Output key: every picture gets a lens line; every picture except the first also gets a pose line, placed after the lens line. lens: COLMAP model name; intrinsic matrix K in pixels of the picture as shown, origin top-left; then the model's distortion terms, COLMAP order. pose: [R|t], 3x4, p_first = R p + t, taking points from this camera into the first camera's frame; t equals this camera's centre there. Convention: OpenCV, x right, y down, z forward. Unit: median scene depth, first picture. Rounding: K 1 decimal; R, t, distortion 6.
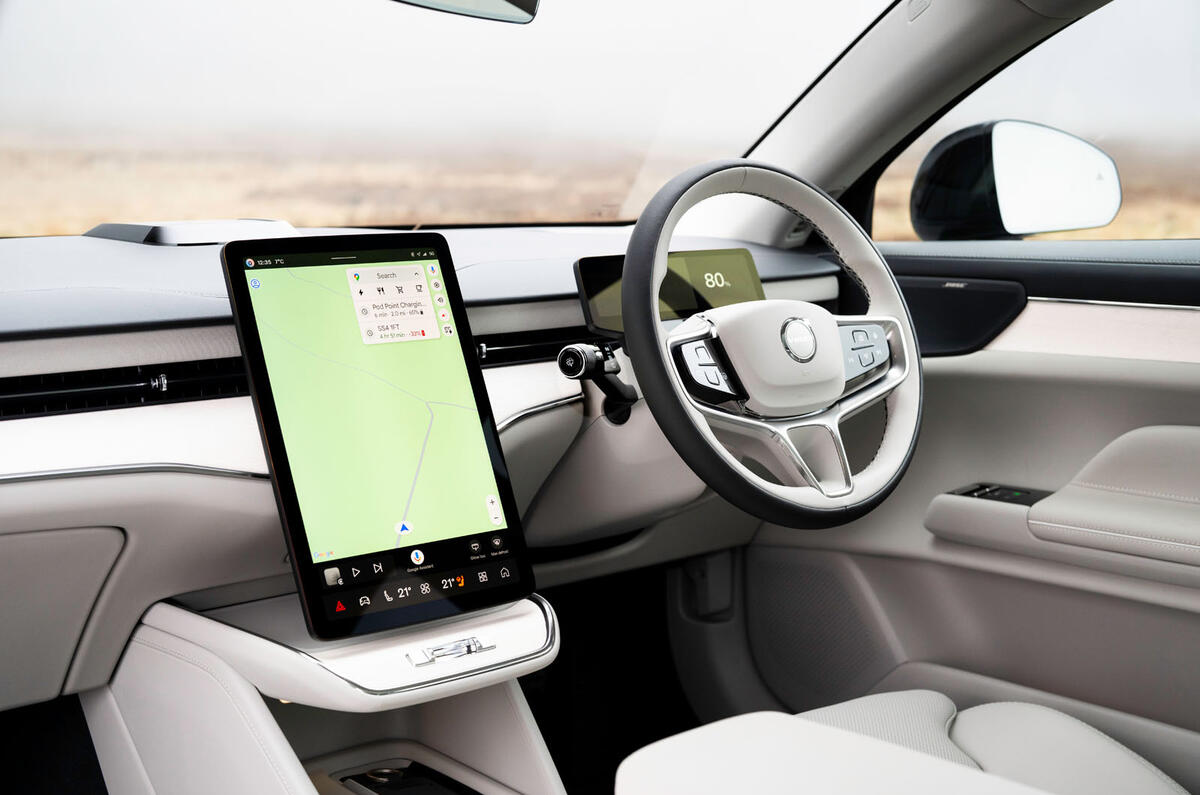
lens RADIAL K [[1735.2, 0, 615.4], [0, 1735.2, 391.6], [0, 0, 1]] dist [0.114961, 0.000000]
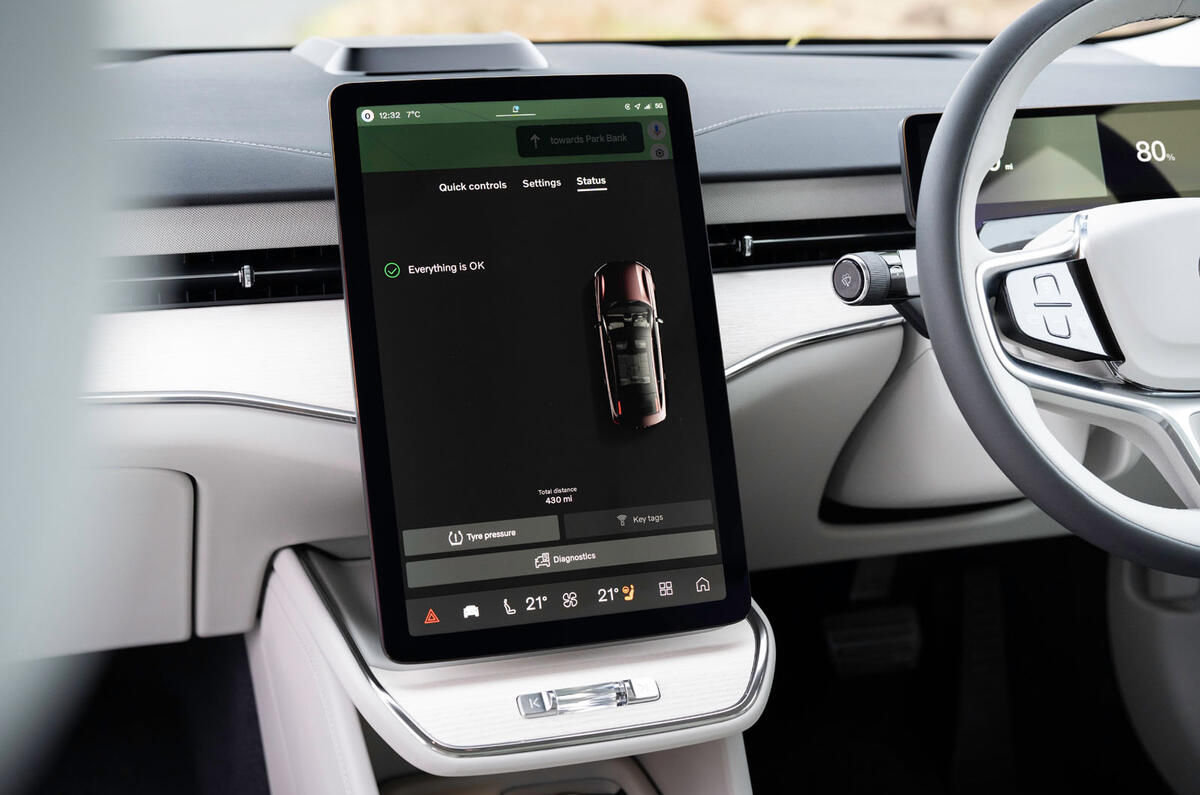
lens RADIAL K [[1735.2, 0, 596.9], [0, 1735.2, 385.8], [0, 0, 1]] dist [0.114961, 0.000000]
pose [[0.918970, 0.111762, -0.378159, 0.141167], [-0.061447, 0.987866, 0.142633, -0.065494], [0.389512, -0.107839, 0.914687, 0.343547]]
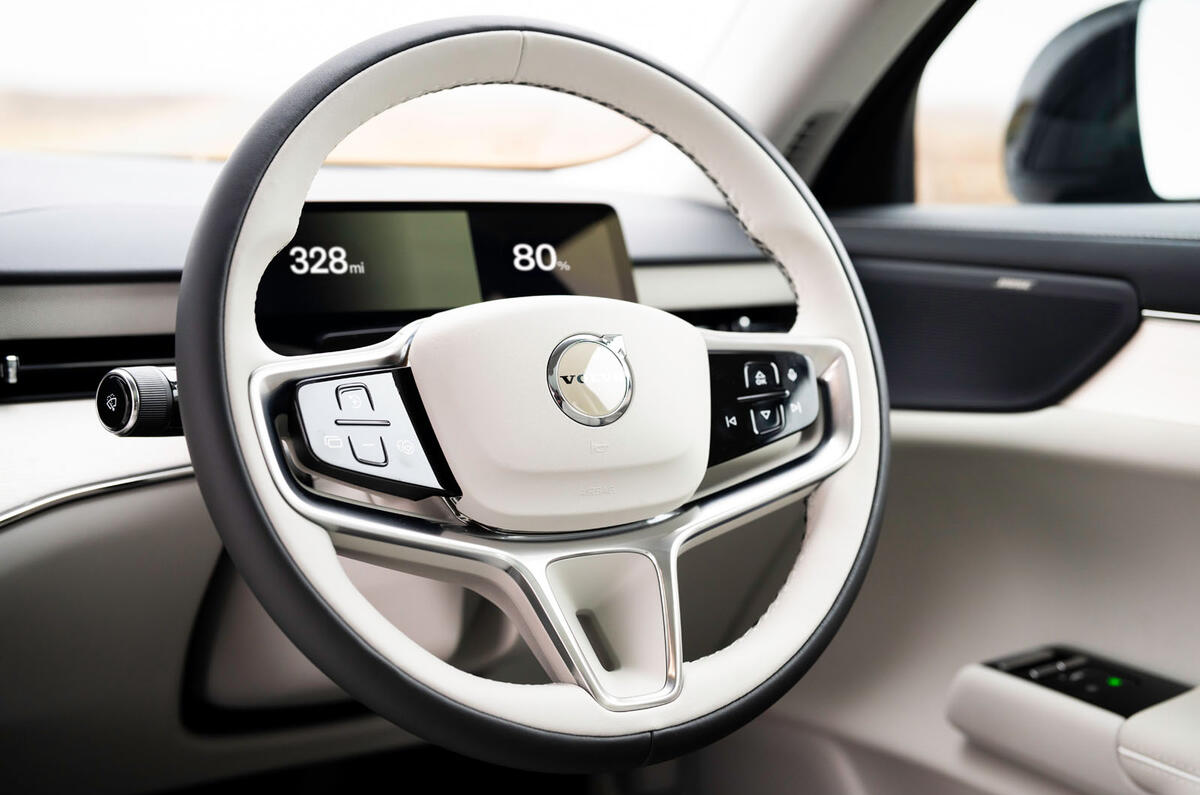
lens RADIAL K [[1735.2, 0, 598.1], [0, 1735.2, 388.1], [0, 0, 1]] dist [0.114961, 0.000000]
pose [[0.980165, 0.048252, -0.192219, 0.205974], [-0.047963, 0.998830, 0.006160, -0.030704], [0.192291, 0.003182, 0.981333, 0.524878]]
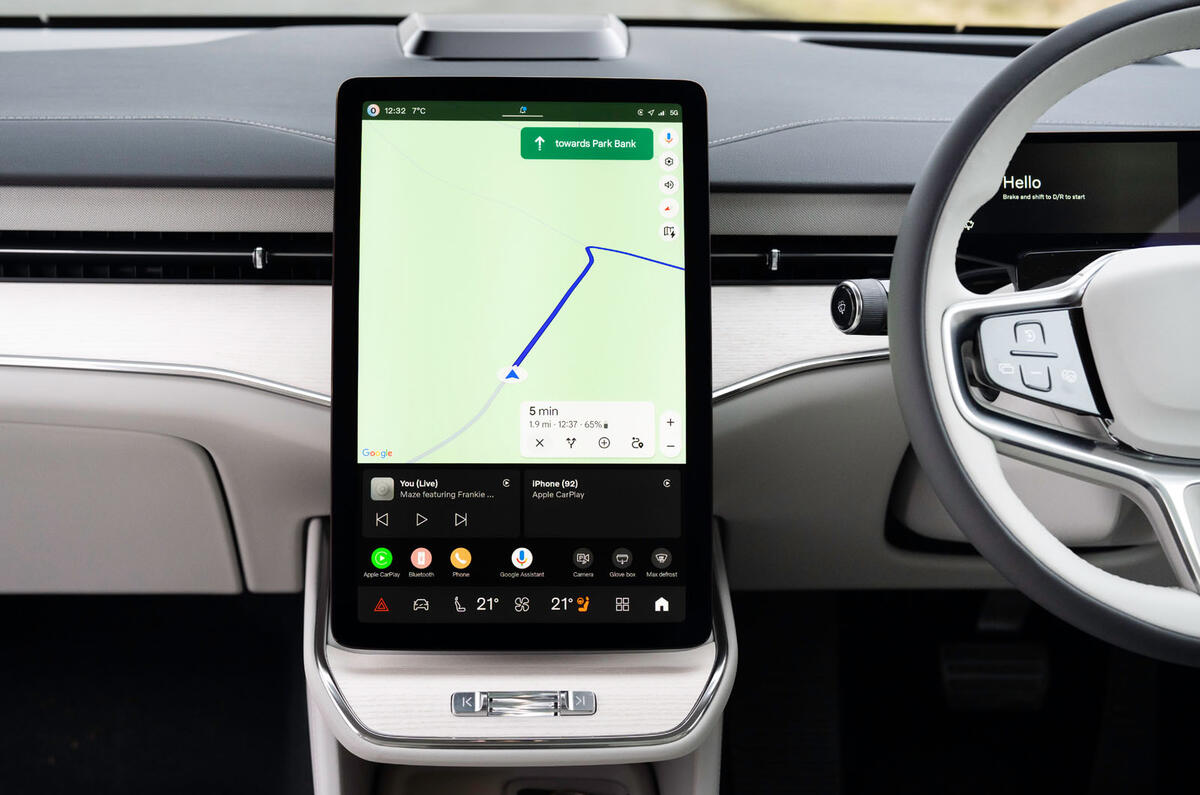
lens RADIAL K [[1831.9, 0, 565.1], [0, 1831.9, 383.1], [0, 0, 1]] dist [0.112273, 0.000000]
pose [[0.791122, 0.201418, -0.577544, 0.285999], [-0.107459, 0.975309, 0.192939, -0.107920], [0.602145, -0.090576, 0.793232, 0.395145]]
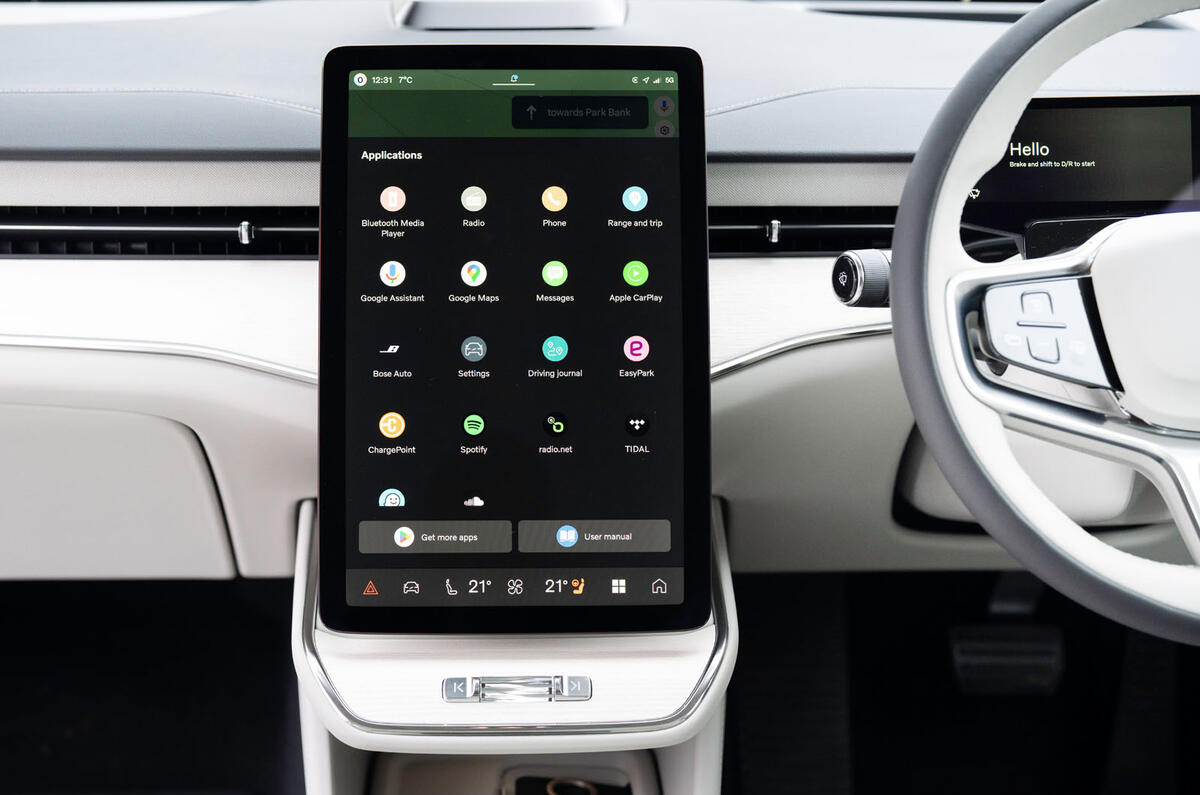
lens RADIAL K [[1831.9, 0, 561.7], [0, 1831.9, 366.2], [0, 0, 1]] dist [0.112273, 0.000000]
pose [[0.785549, 0.195809, -0.587002, 0.282461], [-0.099588, 0.976254, 0.192380, -0.101326], [0.610733, -0.092666, 0.786396, 0.415566]]
